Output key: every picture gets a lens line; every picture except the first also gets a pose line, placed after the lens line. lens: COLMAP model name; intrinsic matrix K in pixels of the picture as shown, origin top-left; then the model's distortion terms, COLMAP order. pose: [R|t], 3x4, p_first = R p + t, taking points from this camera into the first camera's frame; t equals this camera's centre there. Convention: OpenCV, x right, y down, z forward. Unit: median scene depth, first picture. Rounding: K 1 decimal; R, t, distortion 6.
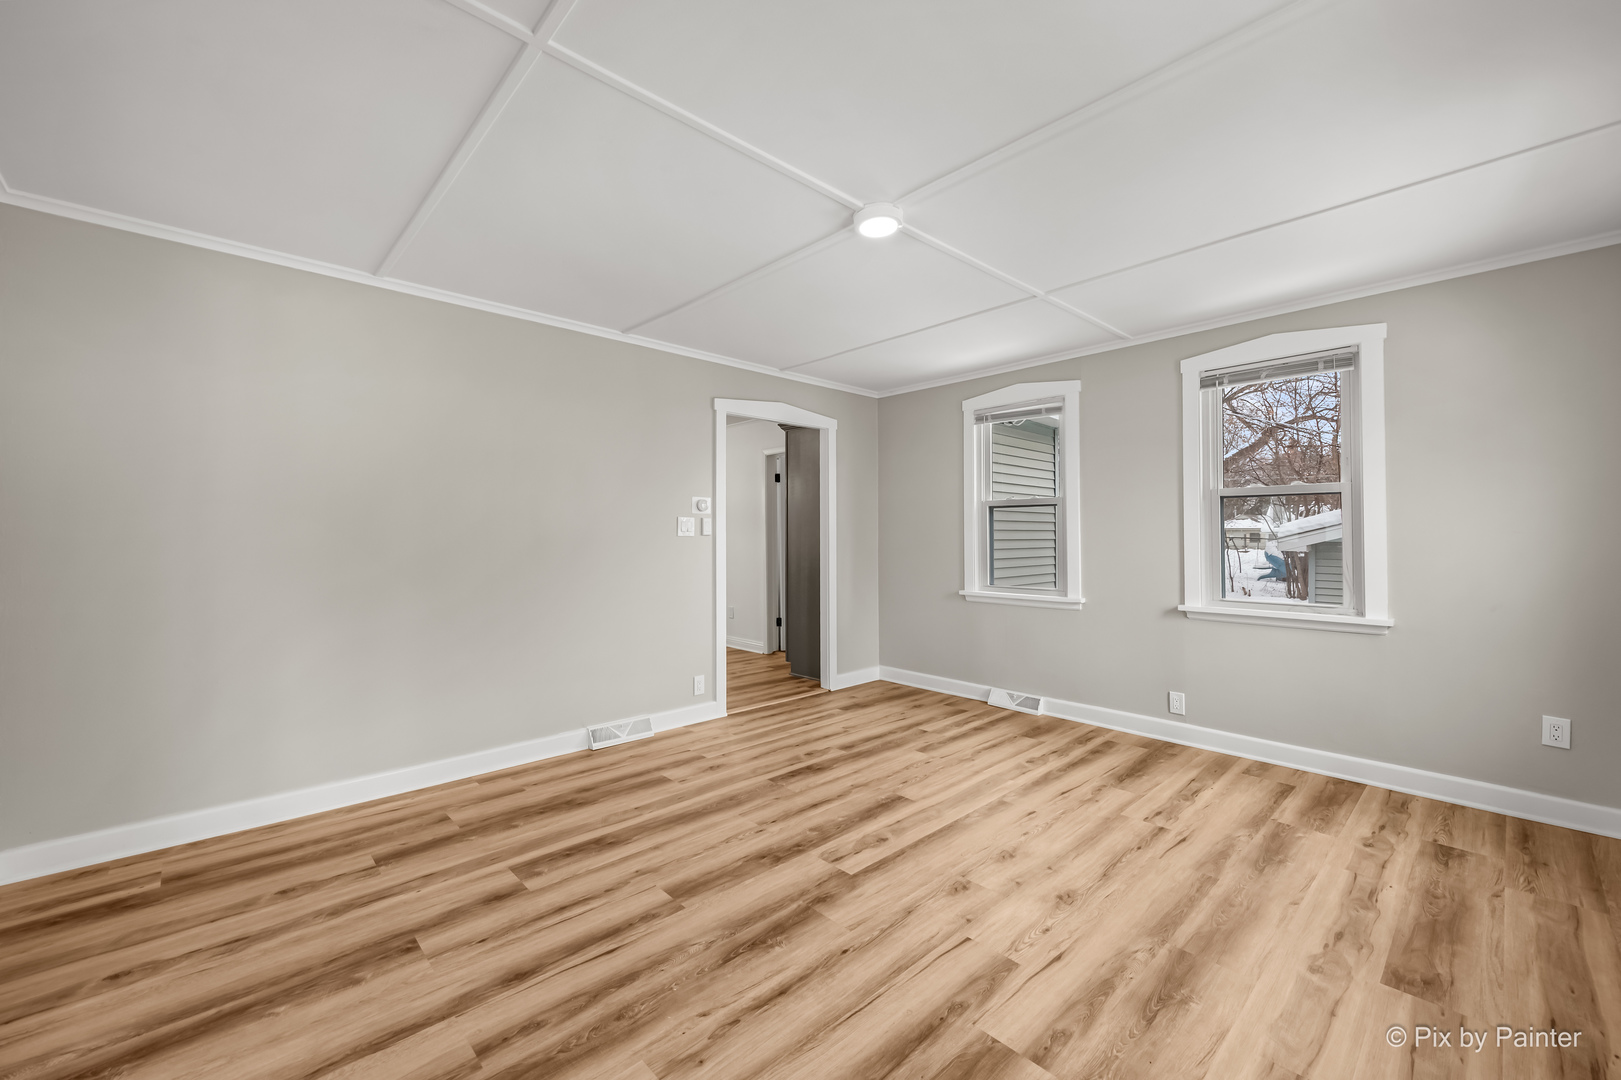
lens RADIAL K [[665.0, 0, 810.5], [0, 665.0, 540.0], [0, 0, 1]] dist [-0.000336, -0.000106]
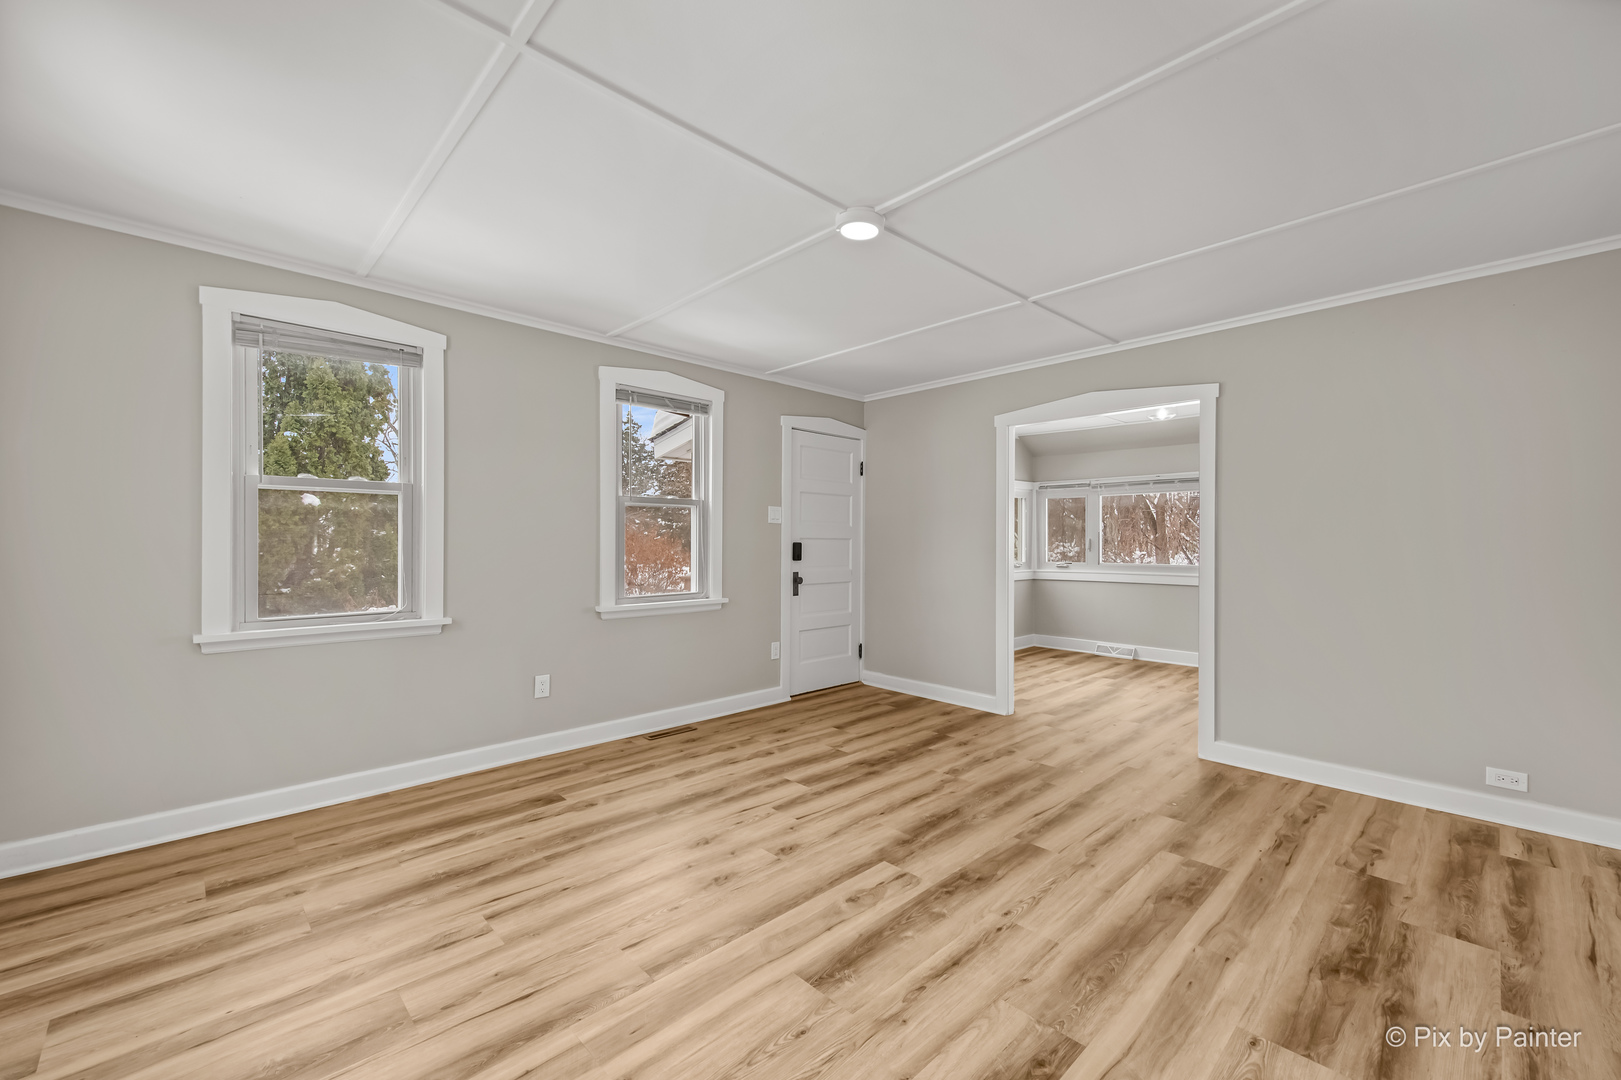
lens RADIAL K [[673.7, 0, 810.5], [0, 673.7, 540.0], [0, 0, 1]] dist [0.002056, 0.000131]
pose [[-0.999850, -0.001879, -0.017219, 0.186906], [-0.002017, 0.999966, 0.008035, -0.012319], [0.017204, 0.008069, -0.999819, 1.951195]]
